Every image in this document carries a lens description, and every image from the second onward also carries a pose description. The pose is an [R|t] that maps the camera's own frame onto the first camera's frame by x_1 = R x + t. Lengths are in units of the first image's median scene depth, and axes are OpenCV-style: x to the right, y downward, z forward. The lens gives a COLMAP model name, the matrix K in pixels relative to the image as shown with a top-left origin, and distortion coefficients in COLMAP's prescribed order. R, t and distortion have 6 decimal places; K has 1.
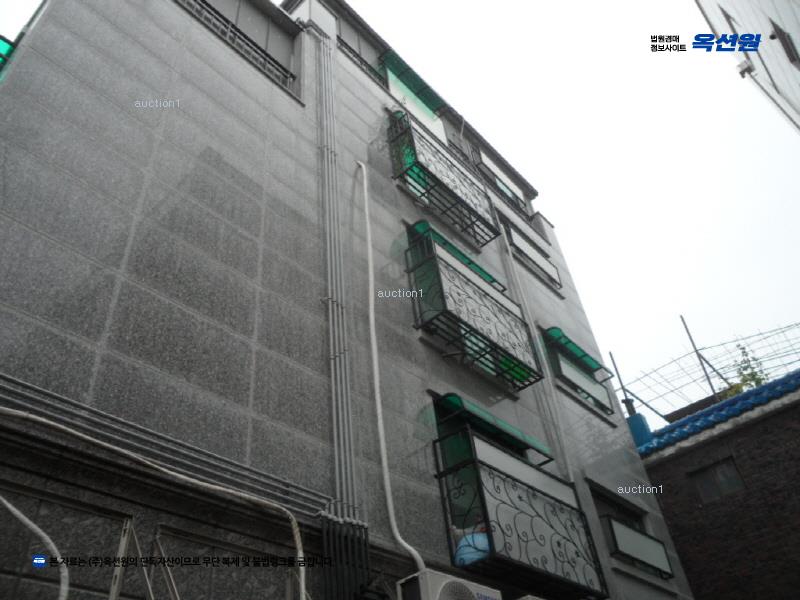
lens RADIAL K [[647.5, 0, 400.0], [0, 647.5, 300.0], [0, 0, 1]] dist [-0.051393, 0.047820]
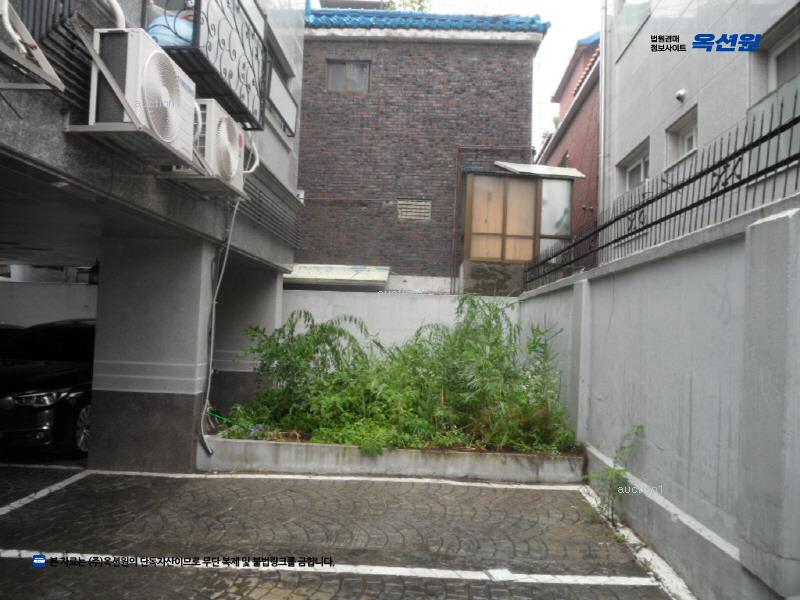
lens RADIAL K [[647.5, 0, 400.0], [0, 647.5, 300.0], [0, 0, 1]] dist [-0.051393, 0.047820]
pose [[0.756444, 0.153413, 0.635812, -0.133283], [-0.512135, 0.743583, 0.429885, 0.097916], [-0.406829, -0.650806, 0.641047, 0.042484]]
